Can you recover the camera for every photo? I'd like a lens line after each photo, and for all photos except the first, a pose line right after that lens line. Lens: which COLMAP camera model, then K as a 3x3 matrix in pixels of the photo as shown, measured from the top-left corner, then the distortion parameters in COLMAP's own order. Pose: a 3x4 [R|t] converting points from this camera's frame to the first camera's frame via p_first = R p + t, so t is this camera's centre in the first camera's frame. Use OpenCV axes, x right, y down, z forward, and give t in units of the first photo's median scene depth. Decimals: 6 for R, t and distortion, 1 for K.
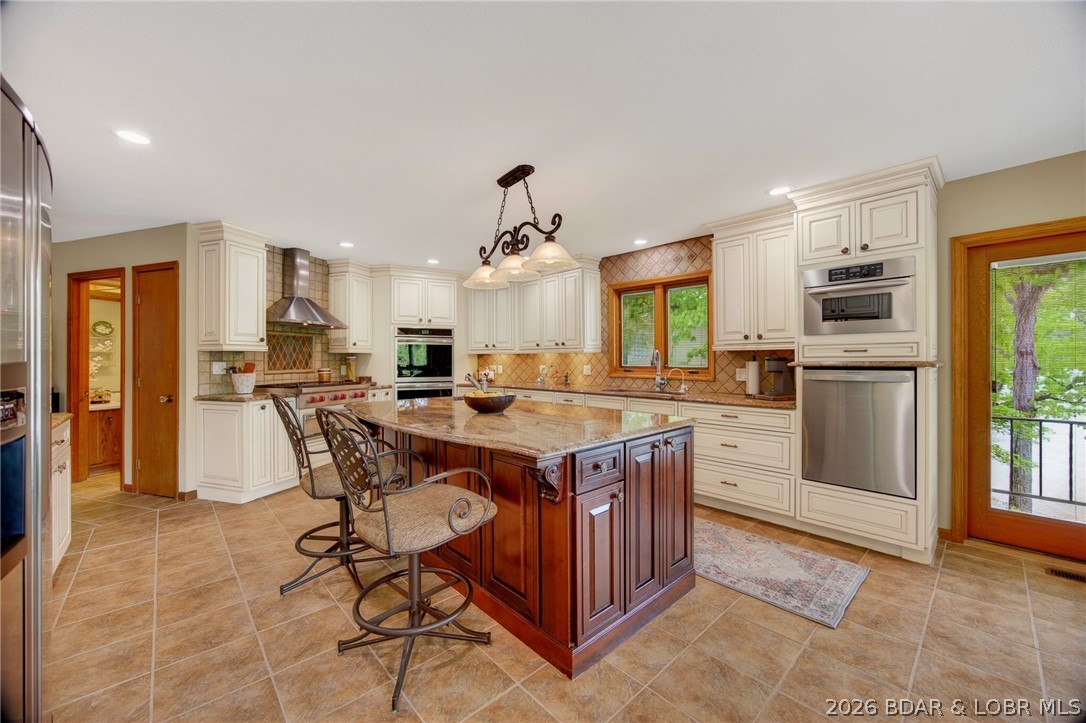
lens RADIAL K [[416.5, 0, 537.0], [0, 416.5, 357.9], [0, 0, 1]] dist [-0.007629, 0.003143]
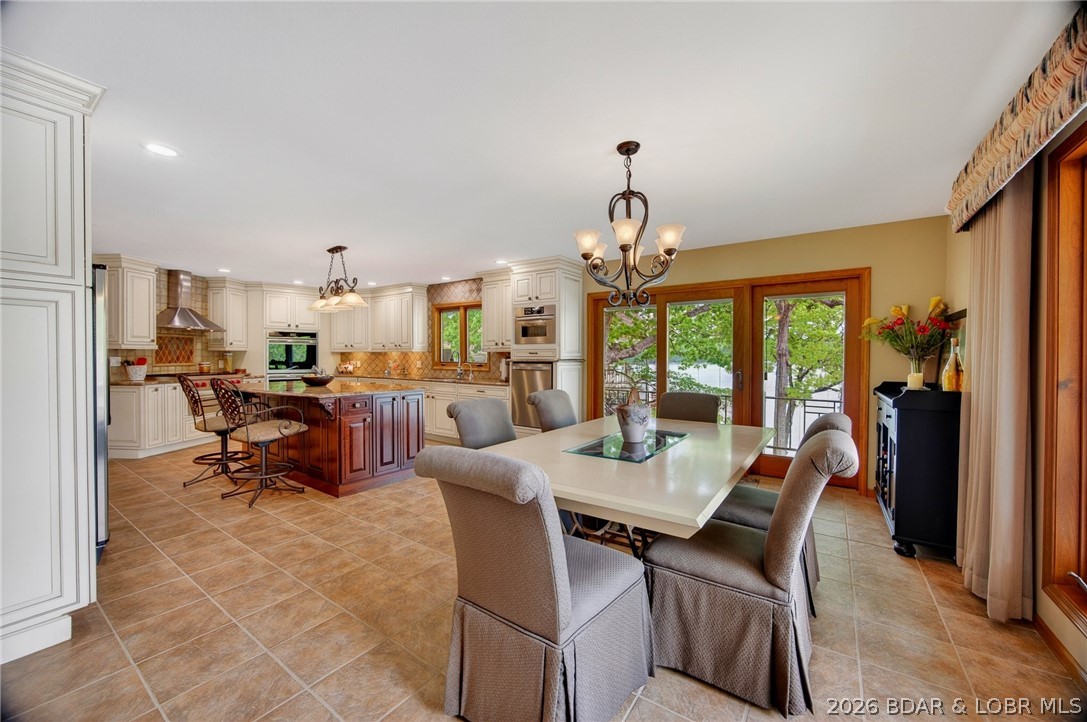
lens RADIAL K [[416.9, 0, 535.7], [0, 416.9, 359.5], [0, 0, 1]] dist [-0.007629, 0.003143]
pose [[0.976285, 0.004396, 0.216442, 0.241545], [-0.006687, 0.999929, 0.009853, -0.004271], [-0.216384, -0.011067, 0.976246, -0.545640]]
